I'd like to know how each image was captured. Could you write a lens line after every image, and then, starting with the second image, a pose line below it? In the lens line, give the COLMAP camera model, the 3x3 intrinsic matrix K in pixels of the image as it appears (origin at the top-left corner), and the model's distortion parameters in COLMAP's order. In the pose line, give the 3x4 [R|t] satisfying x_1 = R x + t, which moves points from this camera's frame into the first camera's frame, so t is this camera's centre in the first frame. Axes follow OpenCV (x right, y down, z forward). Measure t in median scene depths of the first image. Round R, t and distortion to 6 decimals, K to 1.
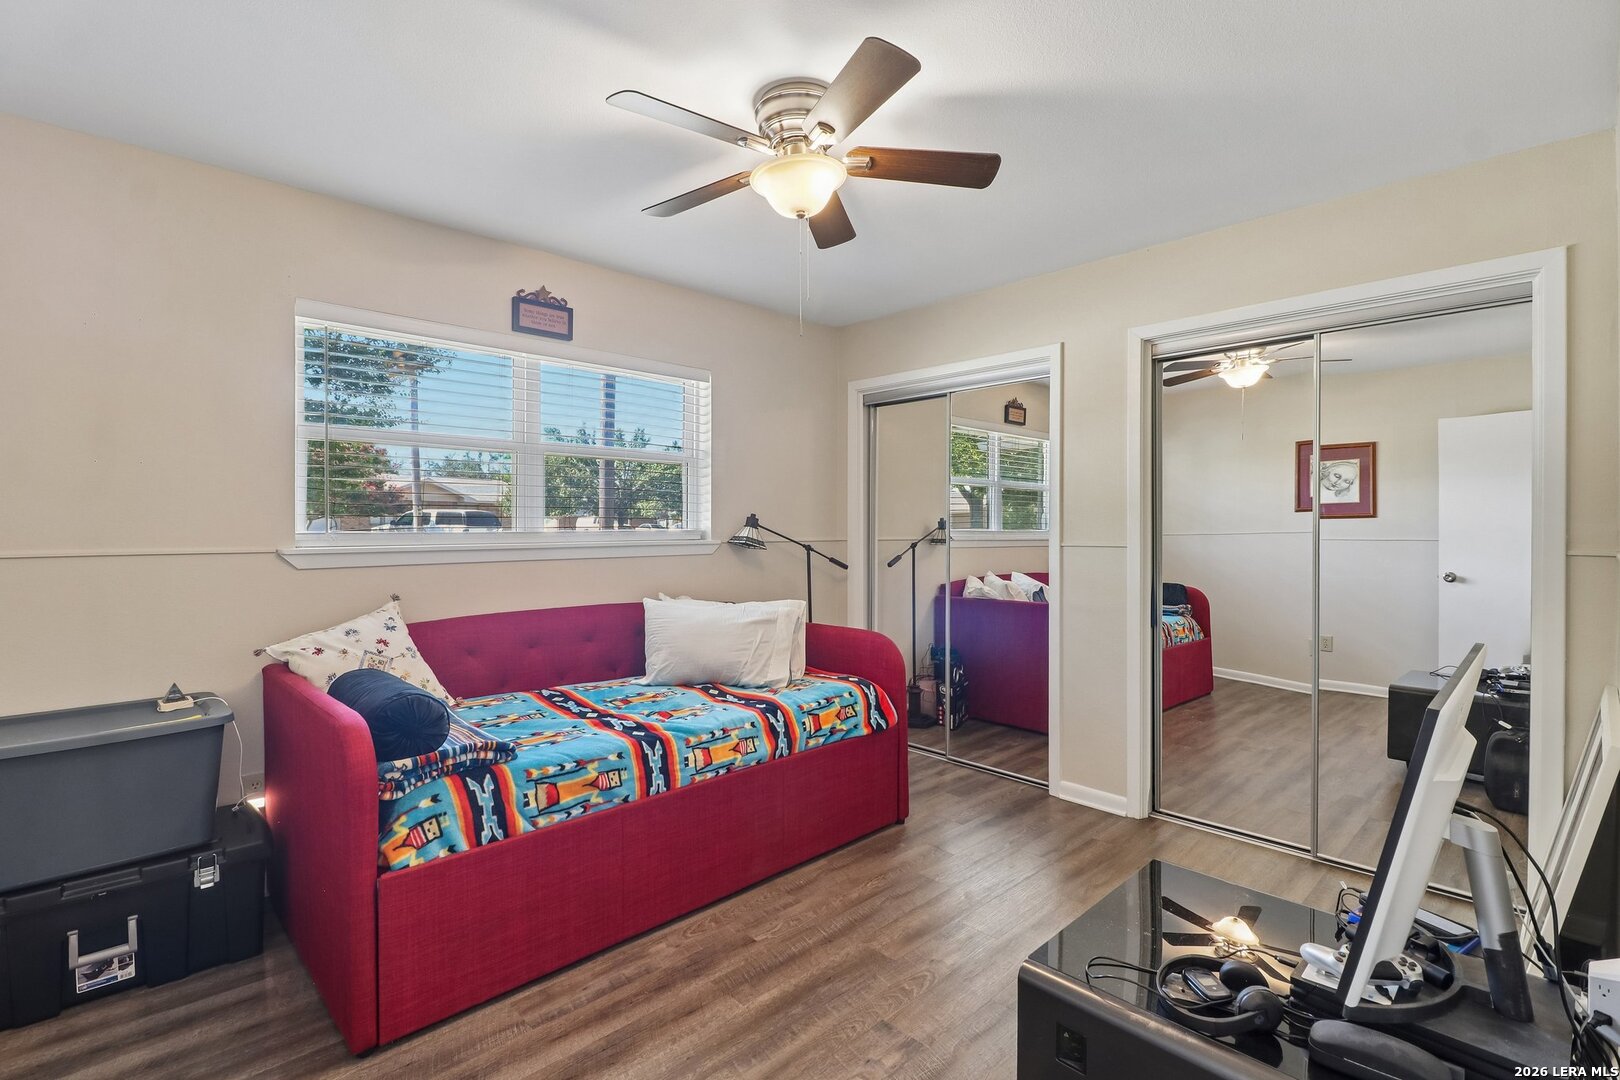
lens RADIAL K [[752.3, 0, 786.2], [0, 752.3, 529.0], [0, 0, 1]] dist [0.017485, -0.013775]
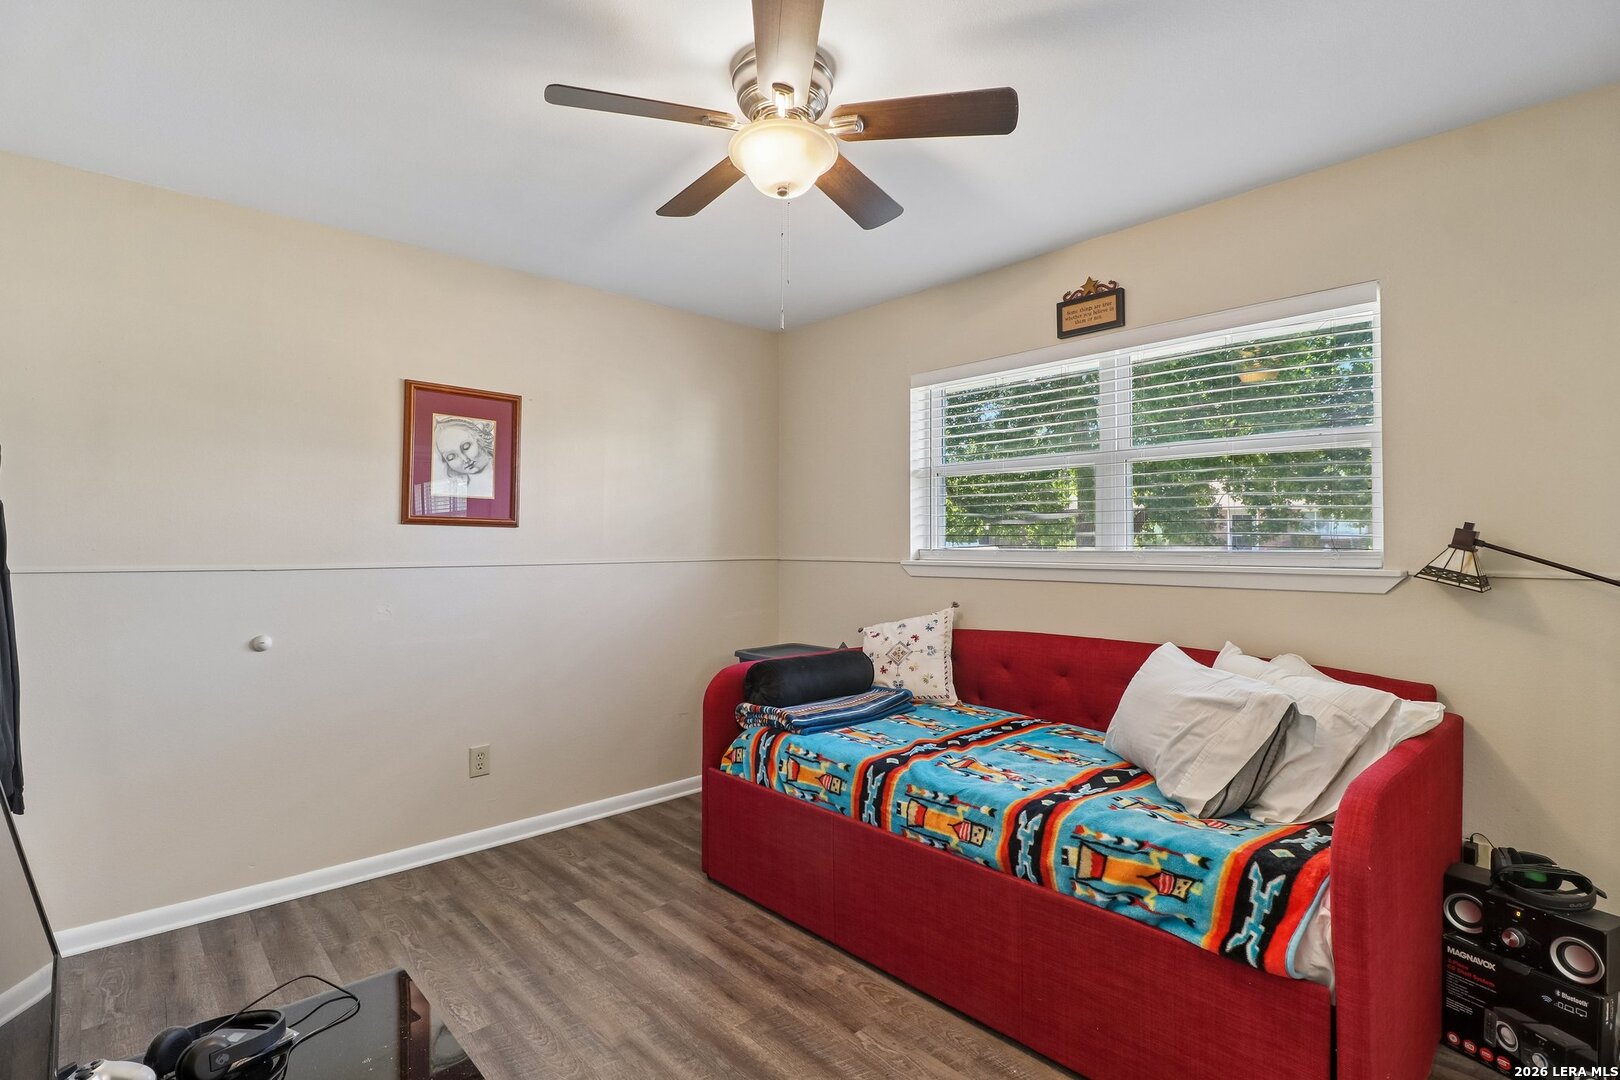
lens RADIAL K [[752.3, 0, 786.2], [0, 752.3, 529.0], [0, 0, 1]] dist [0.017485, -0.013775]
pose [[-0.003069, -0.014602, -0.999889, 0.798412], [-0.004143, 0.999885, -0.014590, -0.011035], [0.999987, 0.004098, -0.003129, 0.895284]]
